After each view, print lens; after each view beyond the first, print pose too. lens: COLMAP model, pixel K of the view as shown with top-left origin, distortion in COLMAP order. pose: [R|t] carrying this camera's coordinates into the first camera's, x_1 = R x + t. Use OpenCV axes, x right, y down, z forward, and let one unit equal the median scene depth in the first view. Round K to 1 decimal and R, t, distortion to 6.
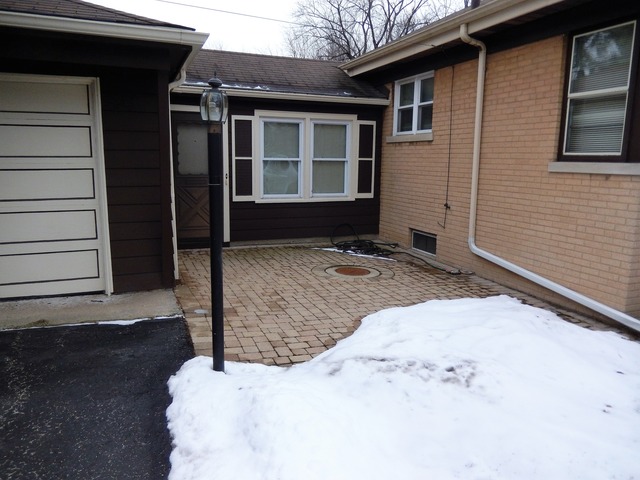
lens RADIAL K [[482.9, 0, 320.1], [0, 482.9, 239.8], [0, 0, 1]] dist [0.023093, 0.004514]
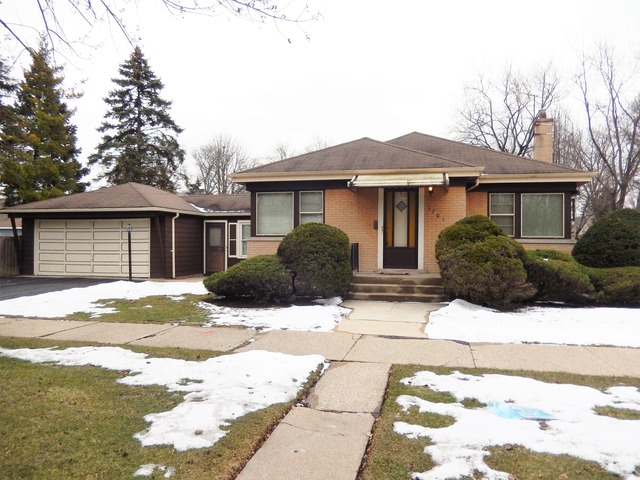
lens RADIAL K [[482.9, 0, 320.4], [0, 482.9, 241.1], [0, 0, 1]] dist [0.023093, 0.004514]
pose [[0.823971, -0.014597, -0.566444, 1.585992], [-0.086835, 0.984607, -0.151686, 0.168134], [0.559939, 0.174172, 0.810020, -0.721415]]
